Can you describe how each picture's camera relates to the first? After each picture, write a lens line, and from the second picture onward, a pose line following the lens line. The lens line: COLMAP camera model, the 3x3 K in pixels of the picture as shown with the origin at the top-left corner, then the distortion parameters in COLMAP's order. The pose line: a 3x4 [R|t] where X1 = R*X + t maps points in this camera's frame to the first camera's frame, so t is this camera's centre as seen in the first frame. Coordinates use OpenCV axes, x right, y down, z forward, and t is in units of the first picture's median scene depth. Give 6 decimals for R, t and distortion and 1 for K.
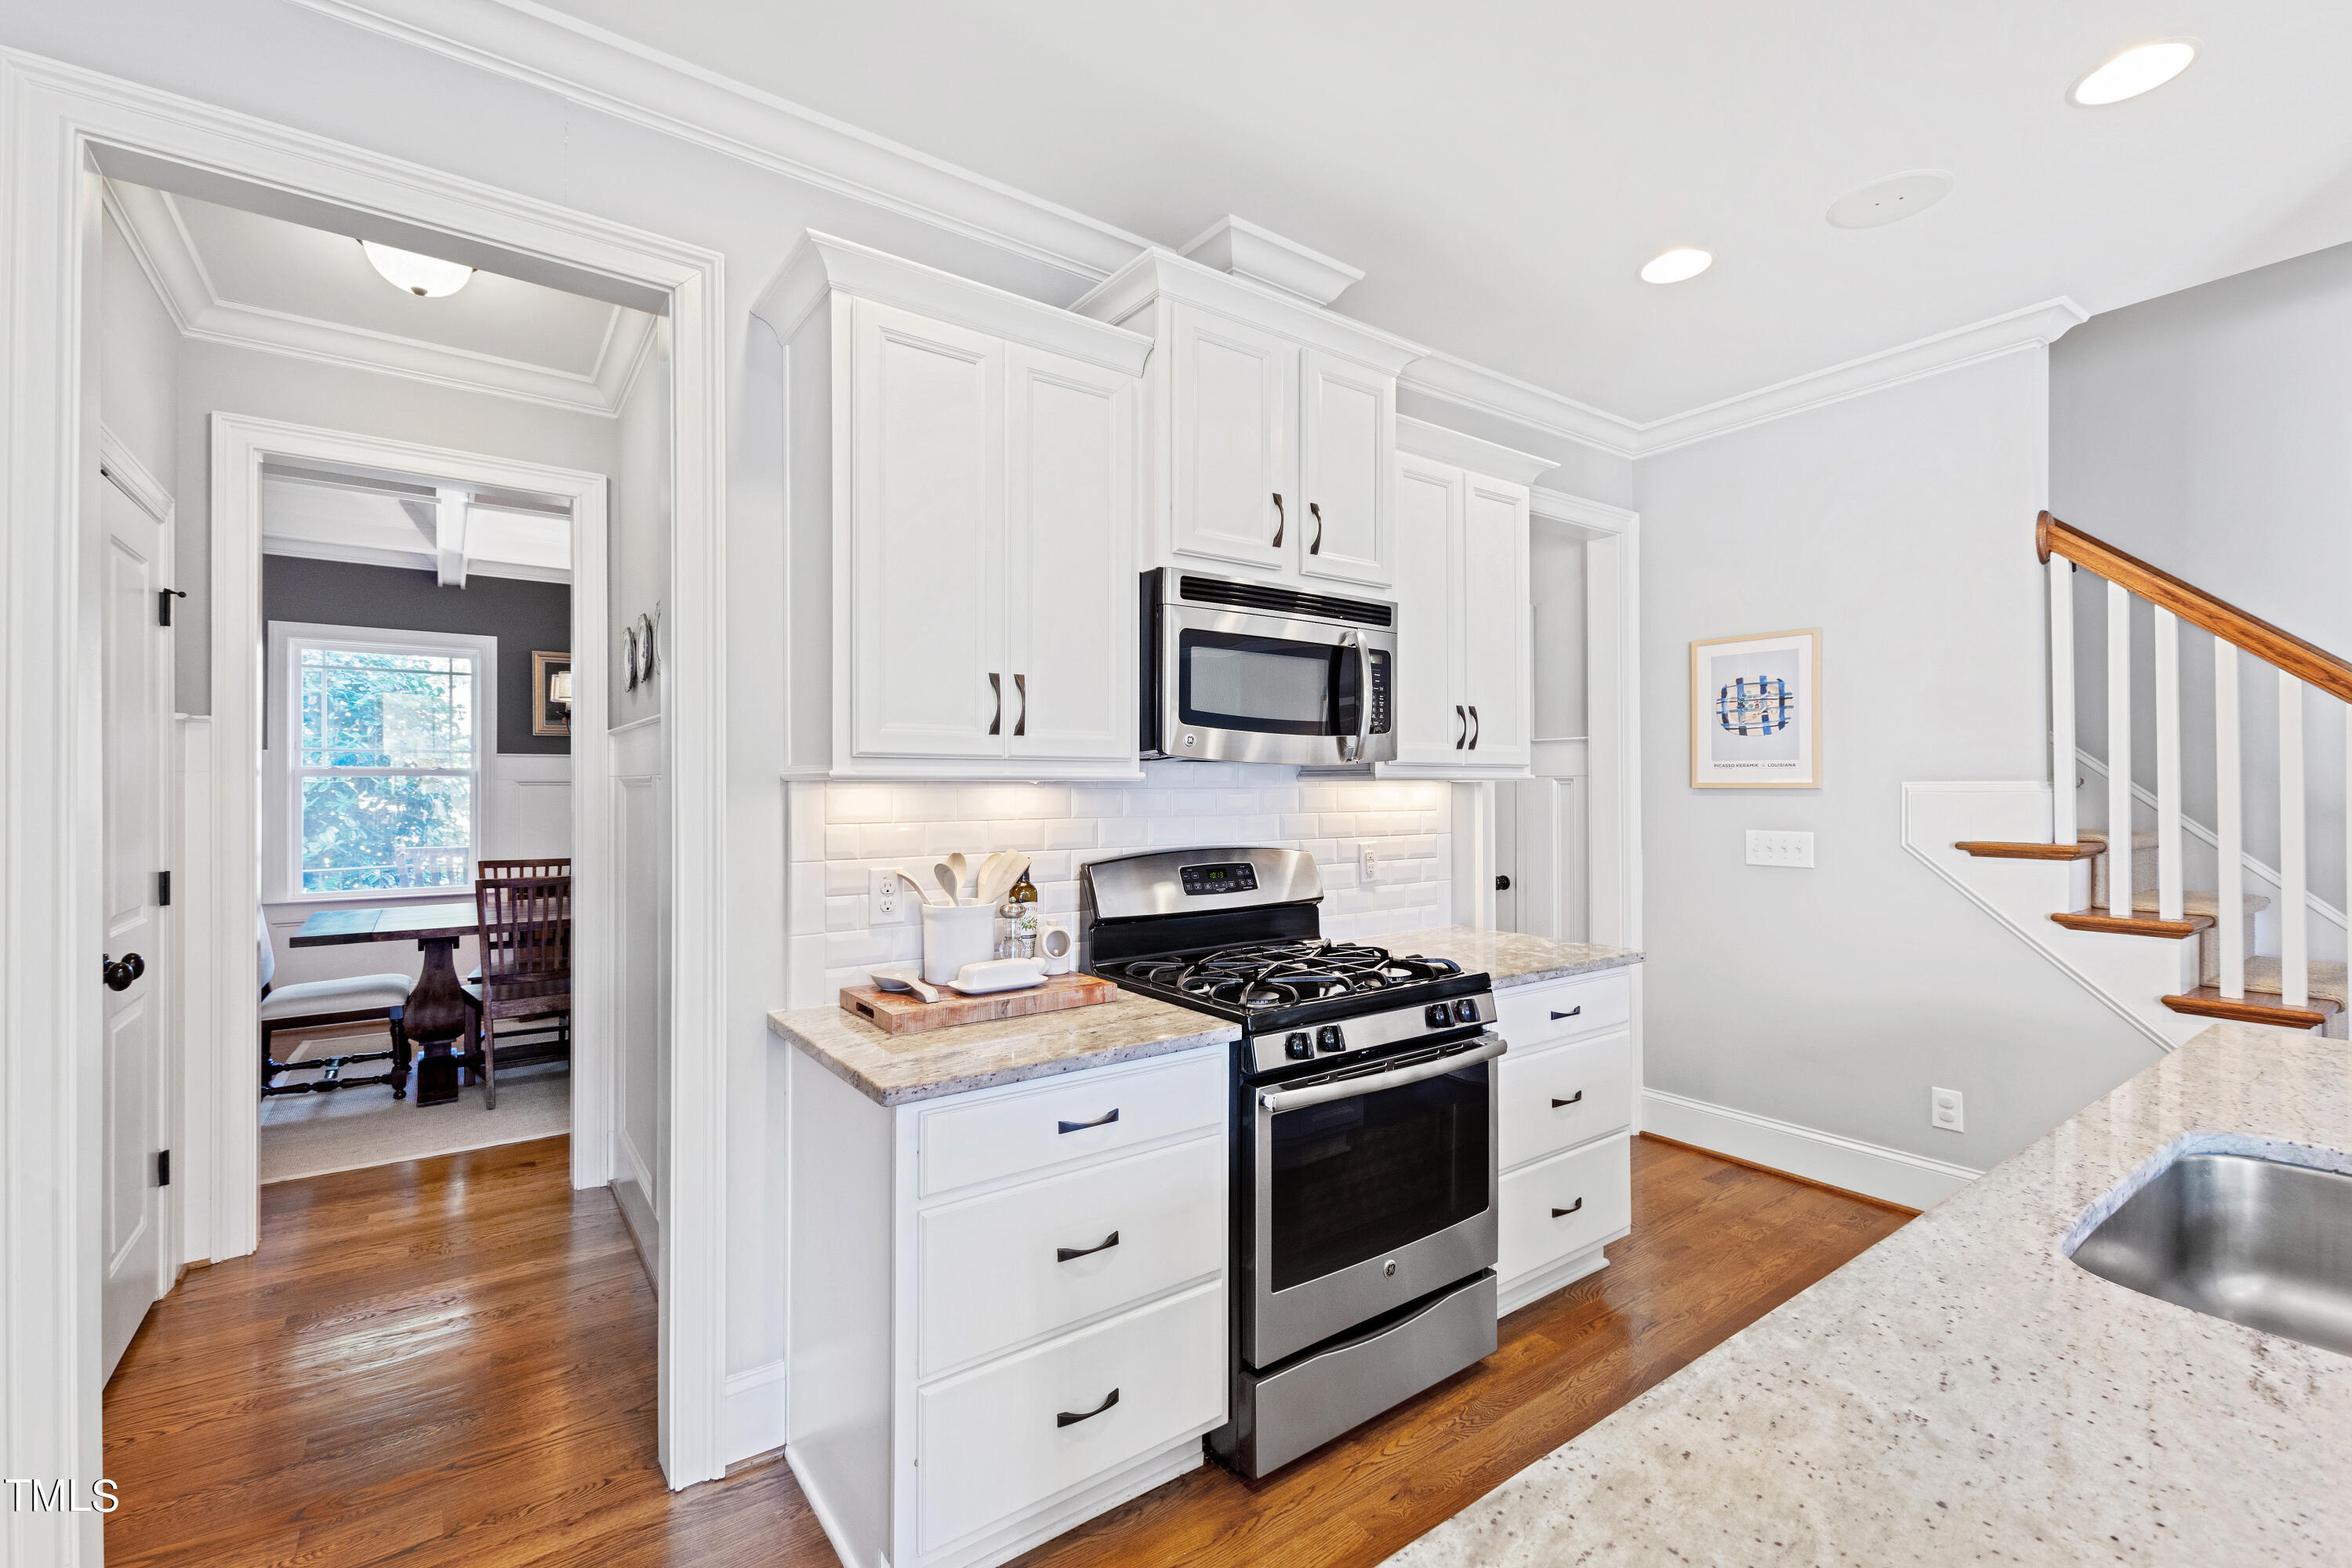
lens RADIAL K [[1025.2, 0, 1187.8], [0, 1025.2, 778.3], [0, 0, 1]] dist [0.005279, -0.002701]
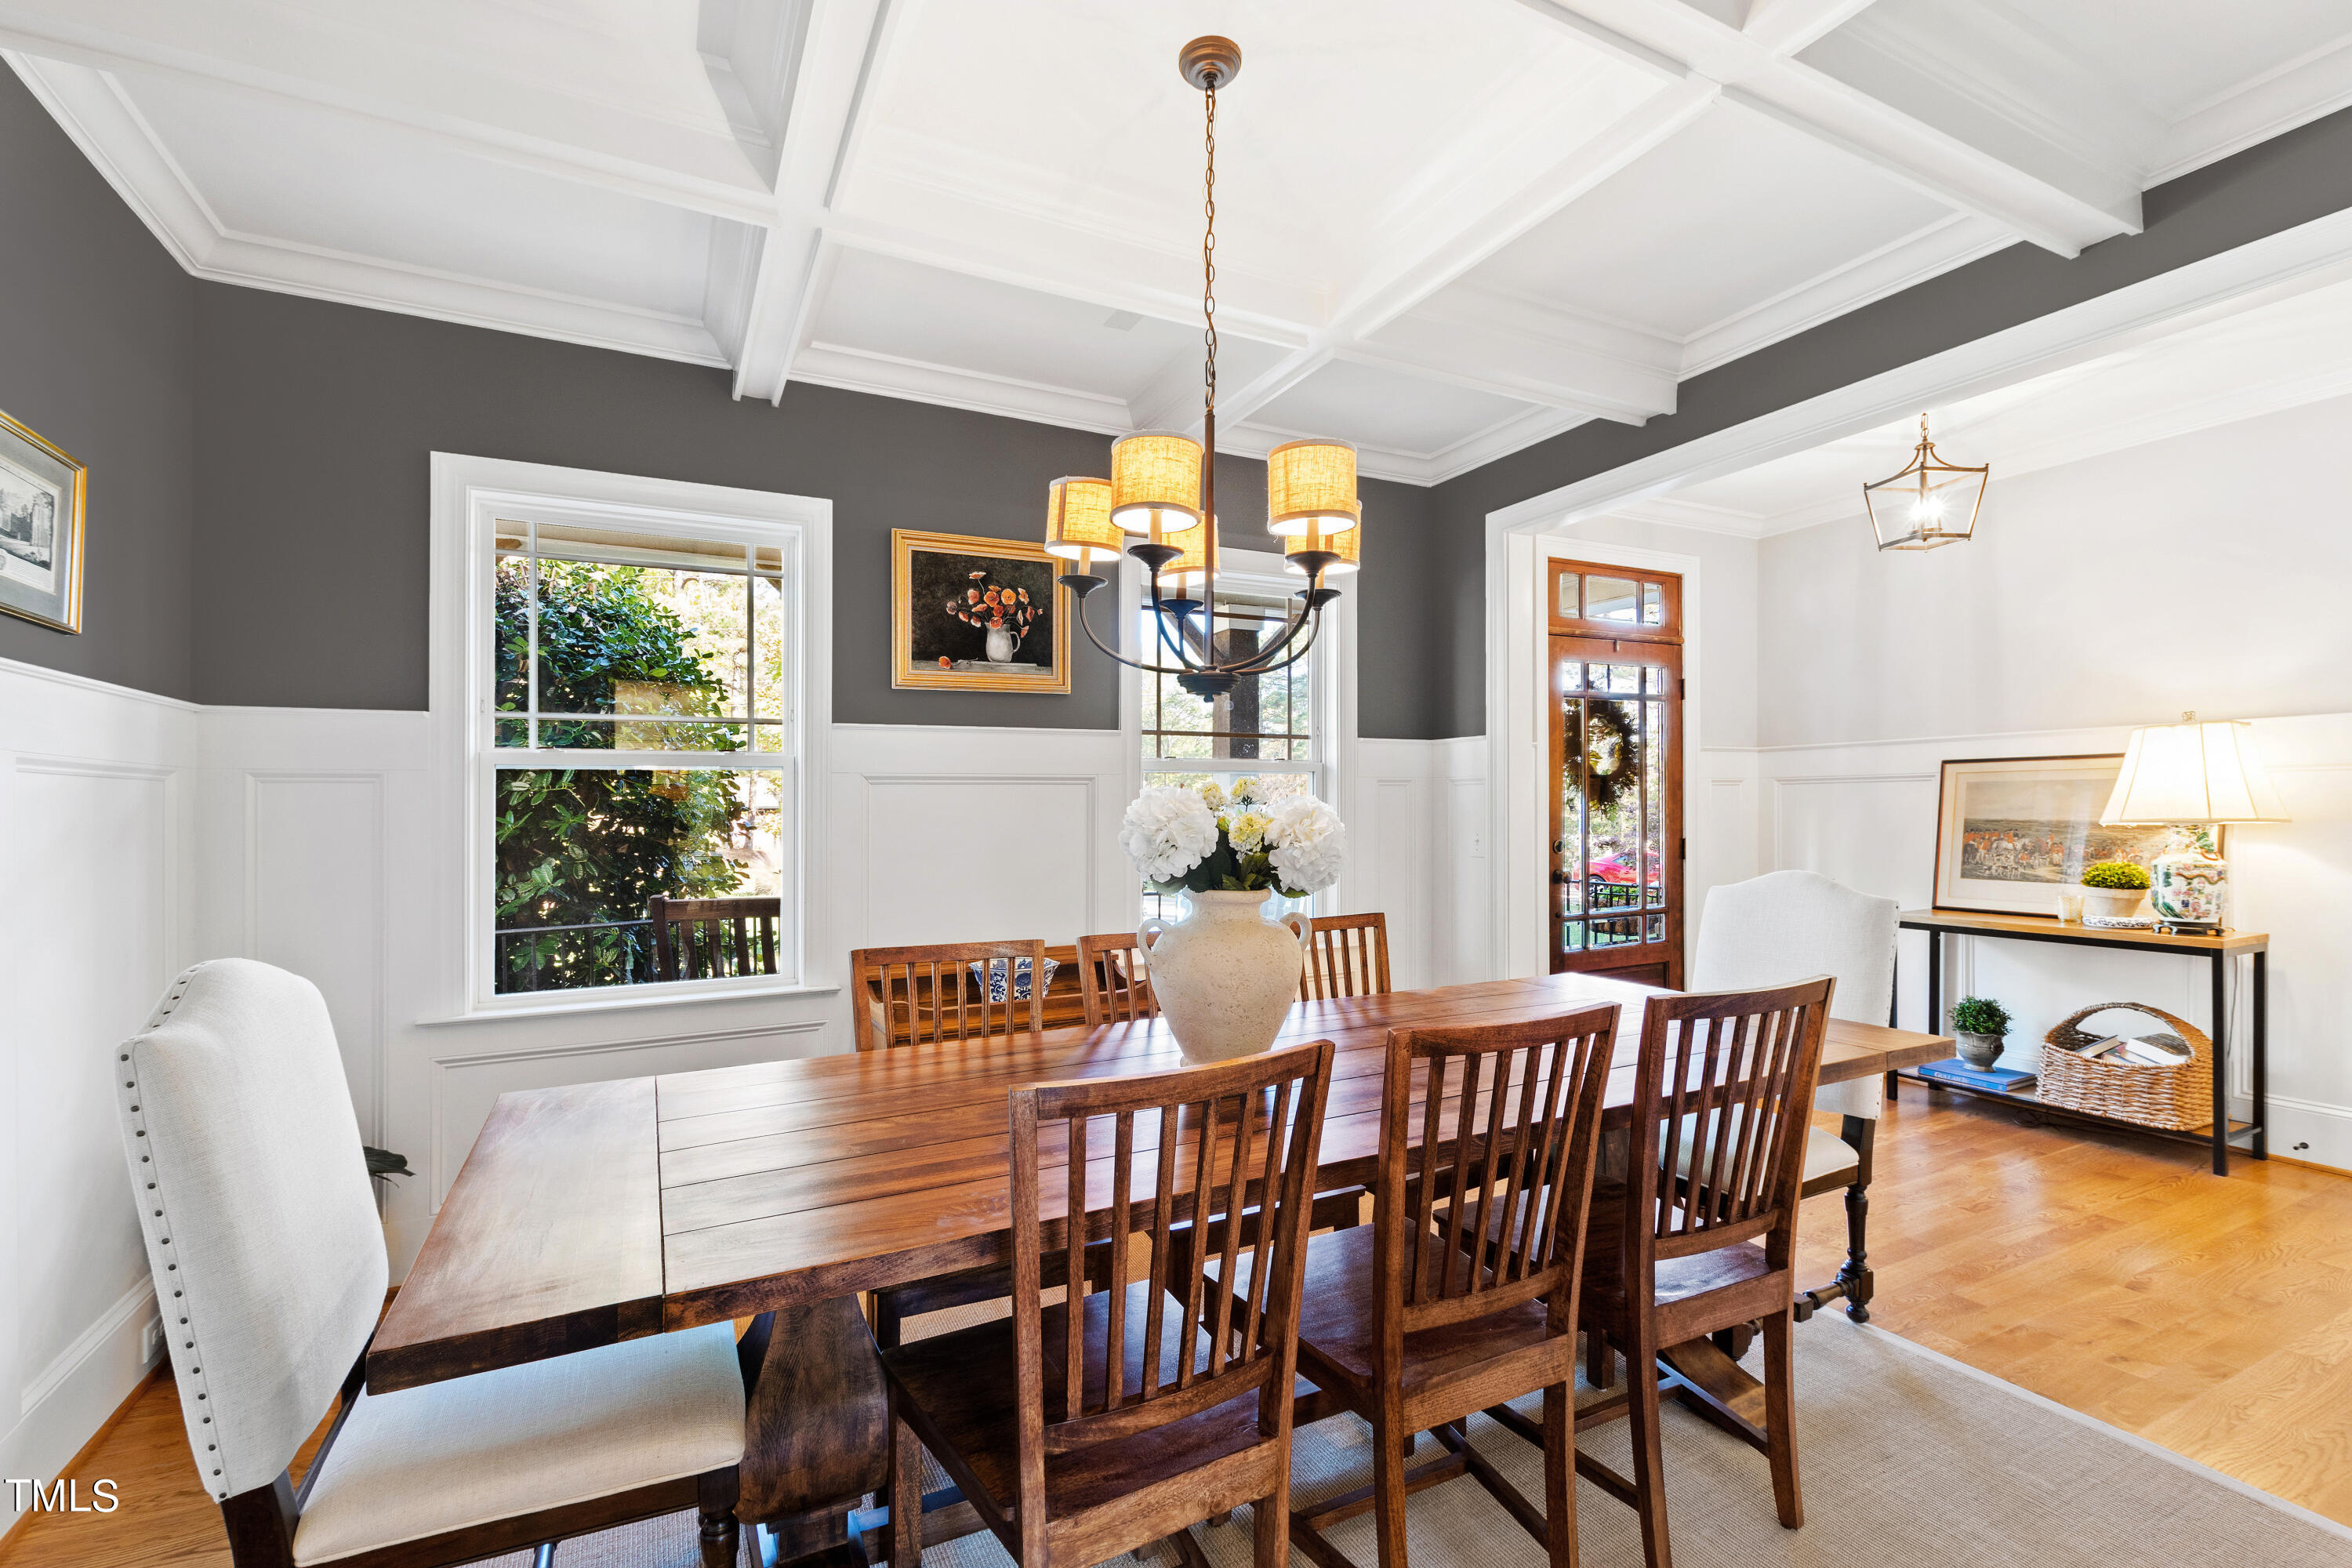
lens RADIAL K [[1025.2, 0, 1173.2], [0, 1025.2, 789.9], [0, 0, 1]] dist [0.005279, -0.002701]
pose [[0.988131, -0.003809, -0.153566, -0.350941], [0.001405, 0.999875, -0.015765, 0.014990], [0.153607, 0.015362, 0.988013, 0.427082]]
